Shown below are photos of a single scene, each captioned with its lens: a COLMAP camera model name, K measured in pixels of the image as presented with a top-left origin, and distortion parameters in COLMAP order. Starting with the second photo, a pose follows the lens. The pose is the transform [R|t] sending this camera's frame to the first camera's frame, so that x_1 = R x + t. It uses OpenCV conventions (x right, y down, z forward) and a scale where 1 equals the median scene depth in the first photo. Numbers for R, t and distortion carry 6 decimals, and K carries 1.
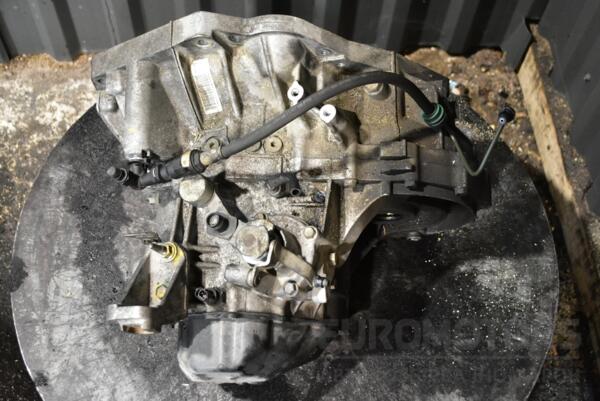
lens RADIAL K [[891.8, 0, 300.2], [0, 891.8, 200.6], [0, 0, 1]] dist [0.094619, 0.000000]
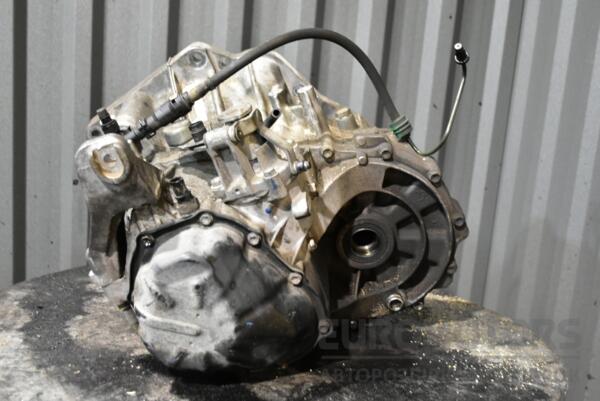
lens RADIAL K [[855.2, 0, 297.0], [0, 855.2, 200.2], [0, 0, 1]] dist [0.054864, 0.000000]
pose [[0.998741, 0.028872, 0.041022, -0.015686], [0.013407, 0.634391, -0.772896, 0.681271], [-0.048339, 0.772473, 0.633205, 0.366227]]
